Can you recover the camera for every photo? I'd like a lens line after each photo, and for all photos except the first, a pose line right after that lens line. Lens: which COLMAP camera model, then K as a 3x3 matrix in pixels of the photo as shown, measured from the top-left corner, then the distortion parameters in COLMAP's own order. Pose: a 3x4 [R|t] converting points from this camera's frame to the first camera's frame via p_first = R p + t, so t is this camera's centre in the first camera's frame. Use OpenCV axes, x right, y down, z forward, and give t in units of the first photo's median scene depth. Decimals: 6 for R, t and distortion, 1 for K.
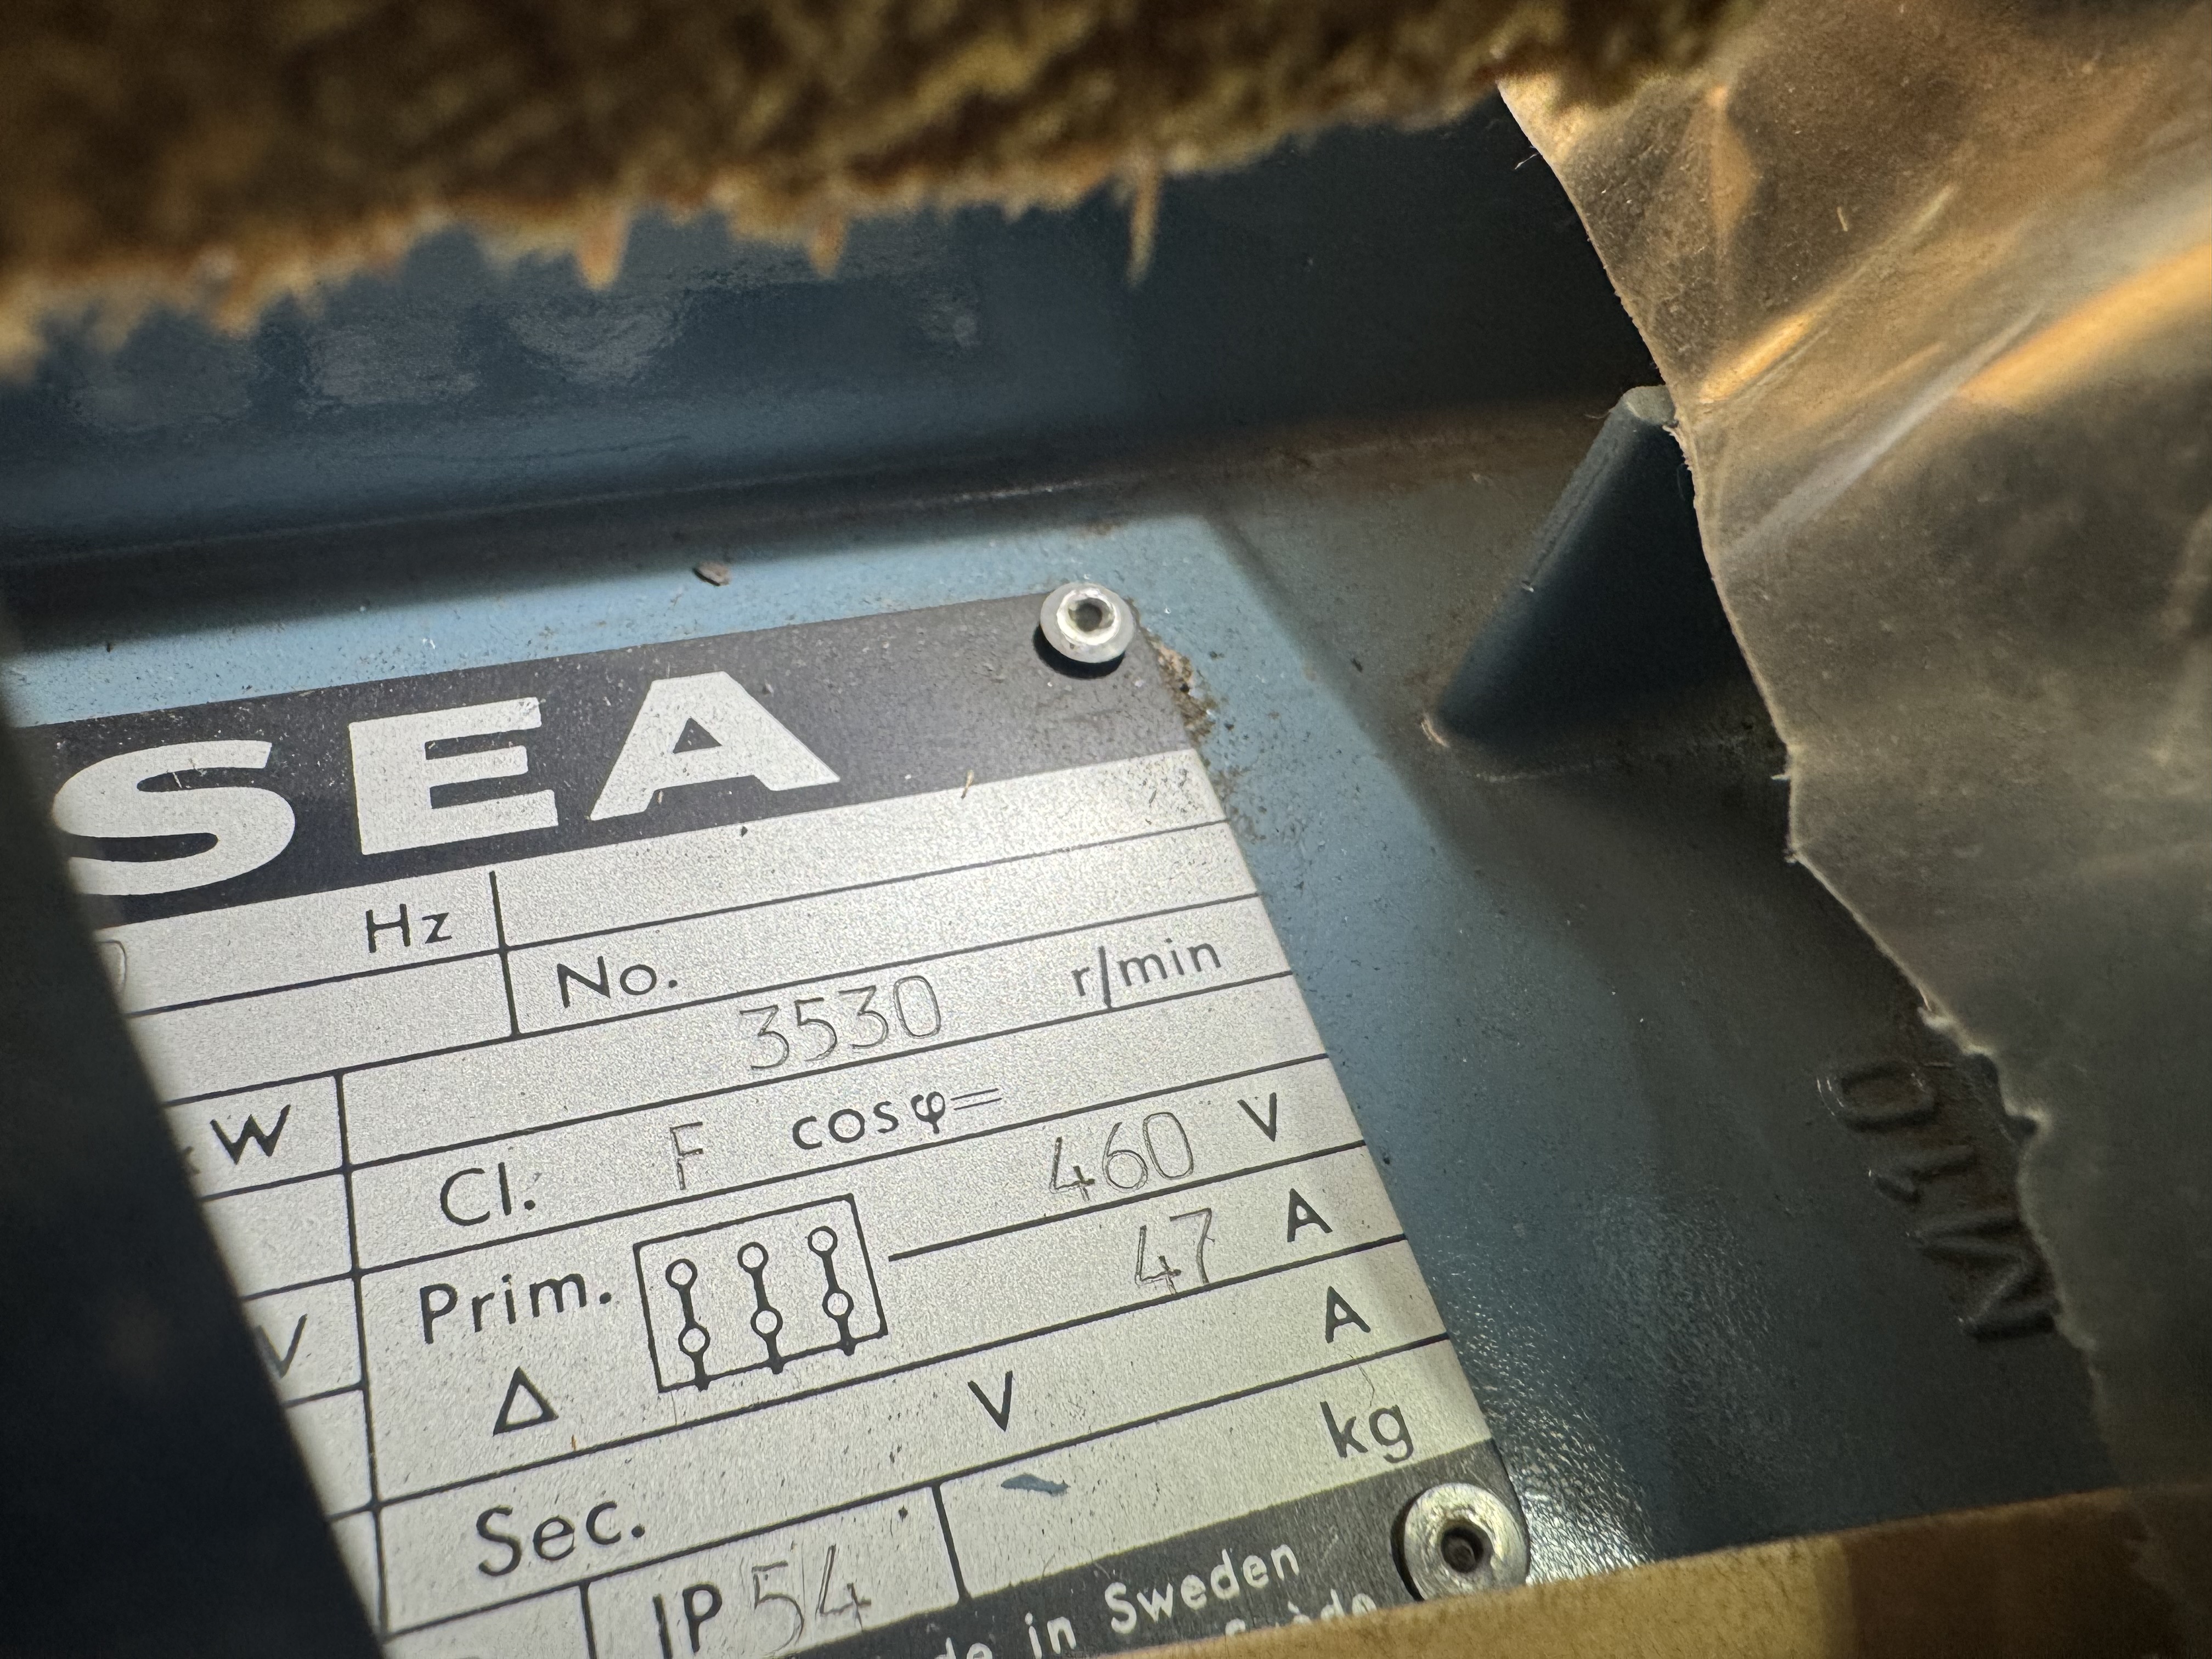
lens RADIAL K [[1541.9, 0, 1098.6], [0, 1541.9, 888.1], [0, 0, 1]] dist [0.000174, -0.002707]
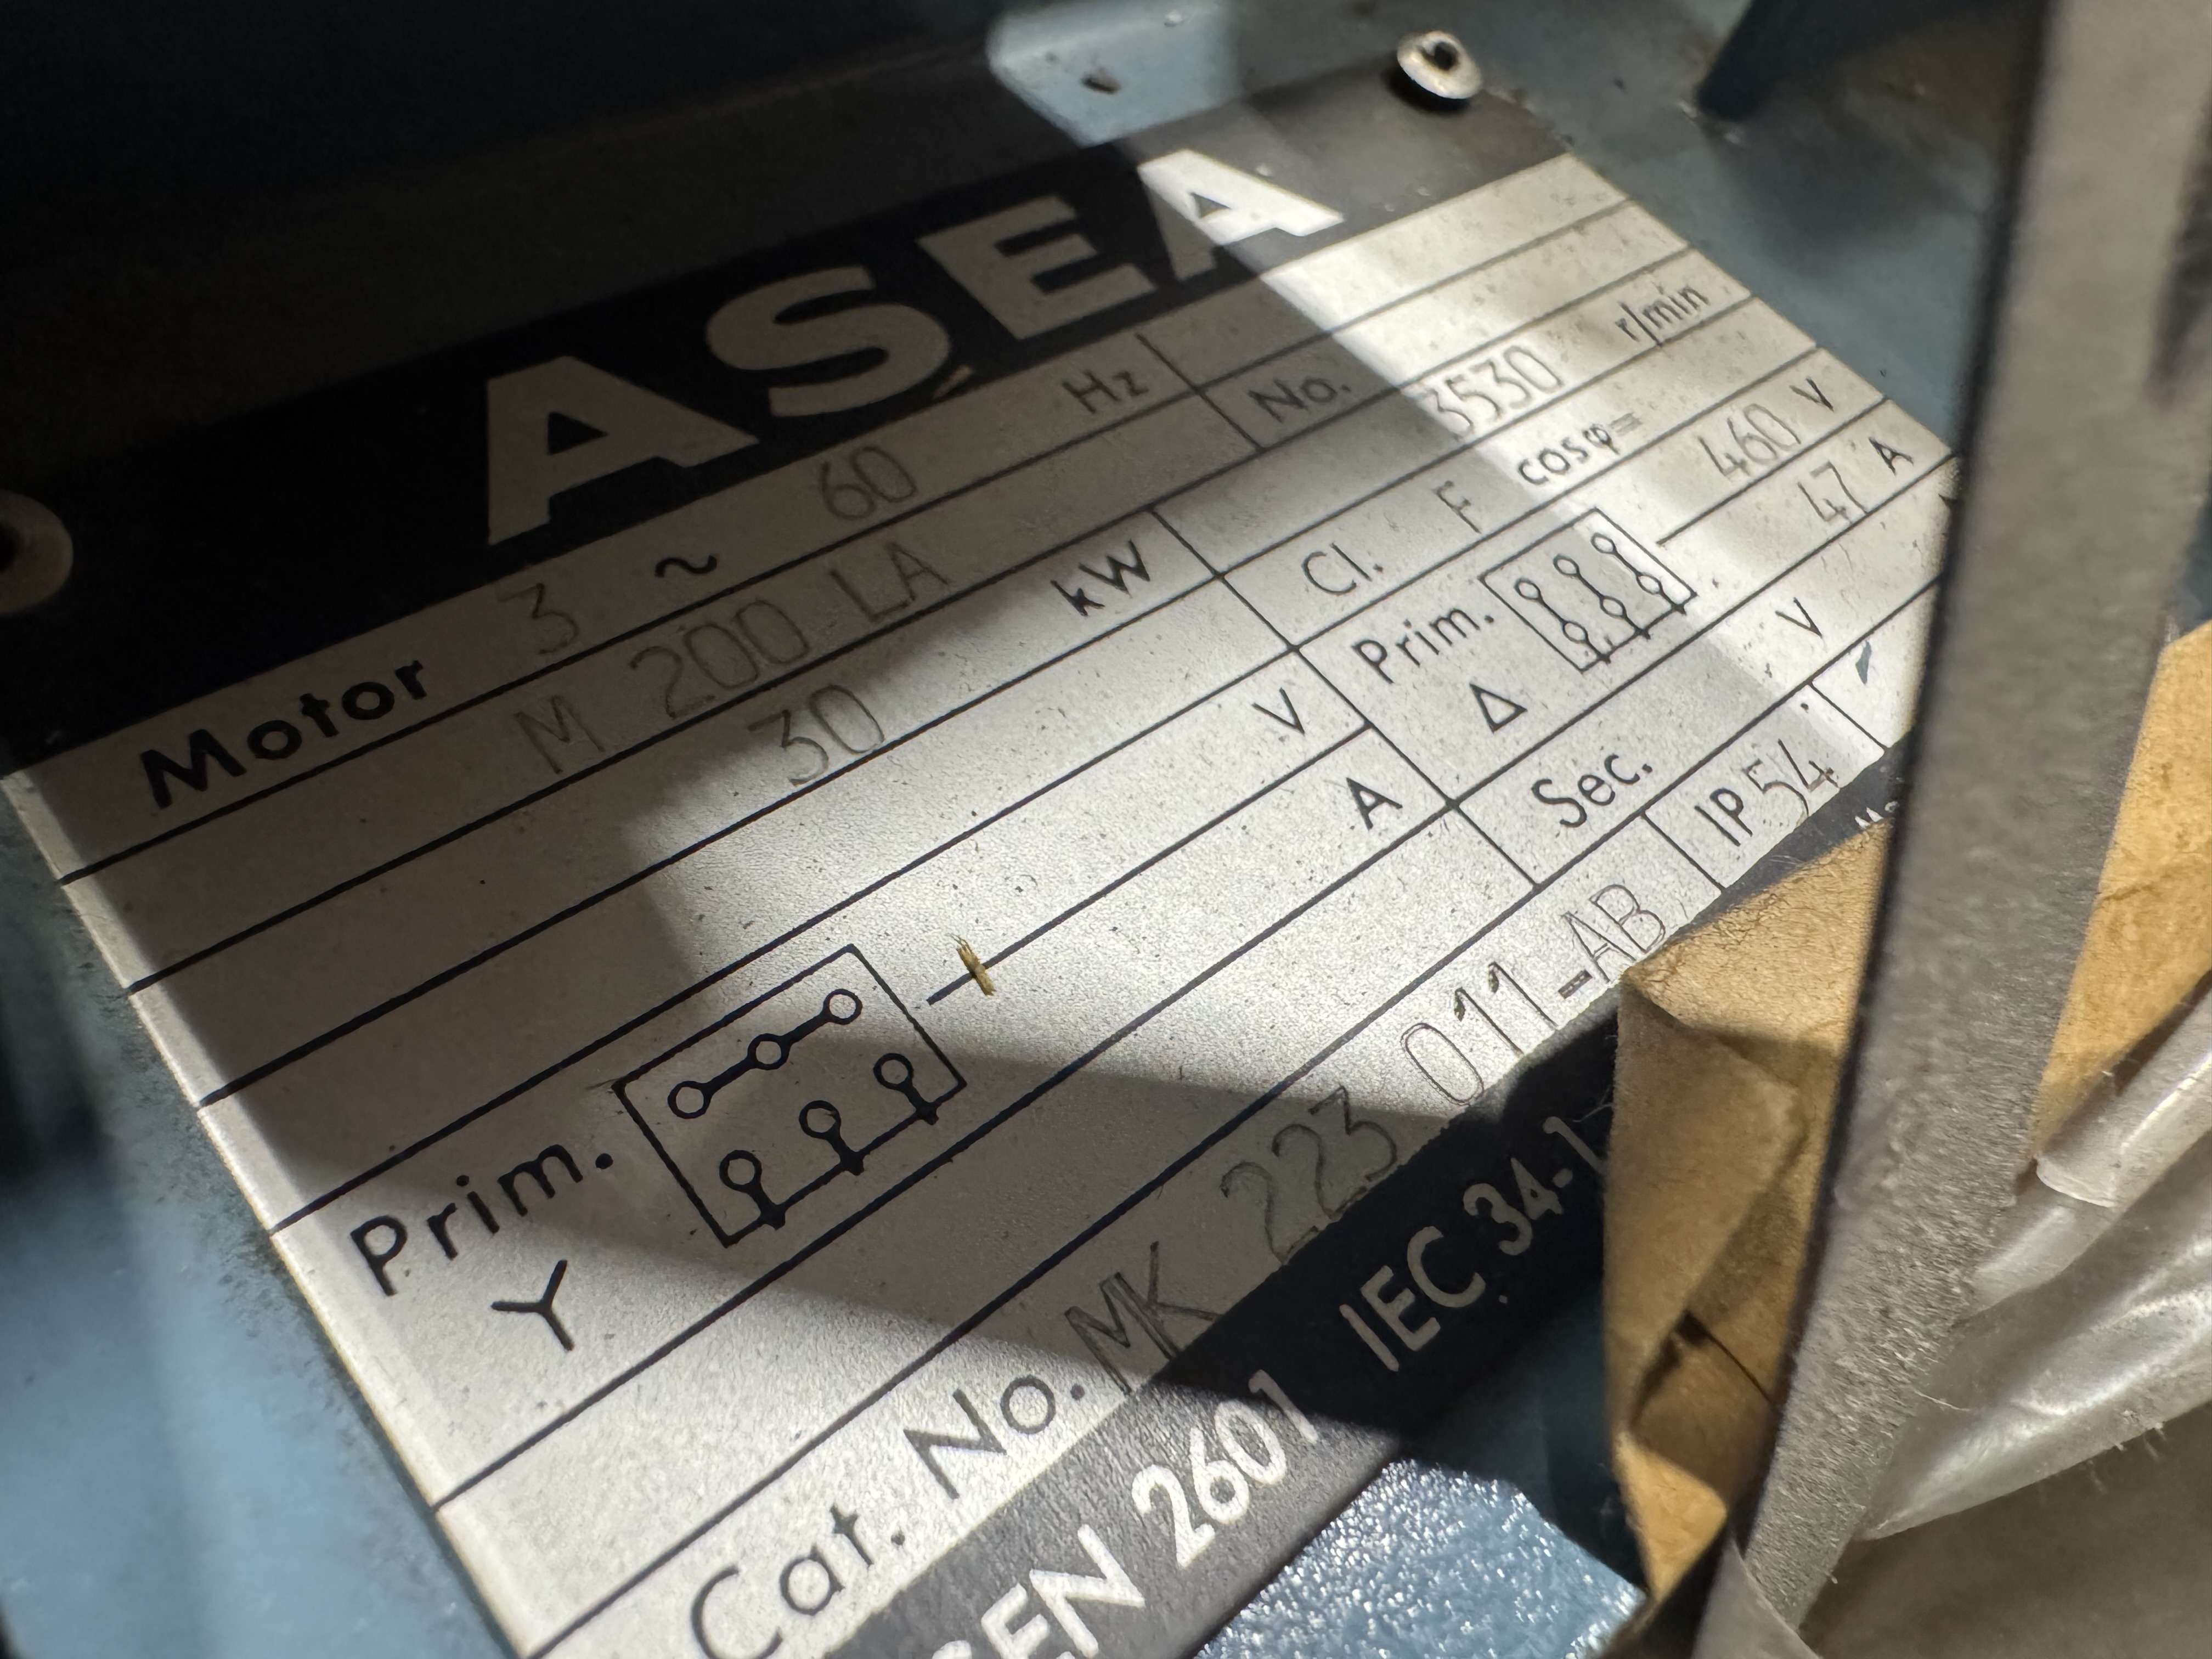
lens RADIAL K [[1541.9, 0, 1098.6], [0, 1541.9, 888.1], [0, 0, 1]] dist [0.000174, -0.002707]
pose [[0.912903, -0.317116, 0.256992, -0.814439], [0.305907, 0.948384, 0.083597, 0.246766], [-0.270237, 0.002300, 0.962791, 0.054428]]
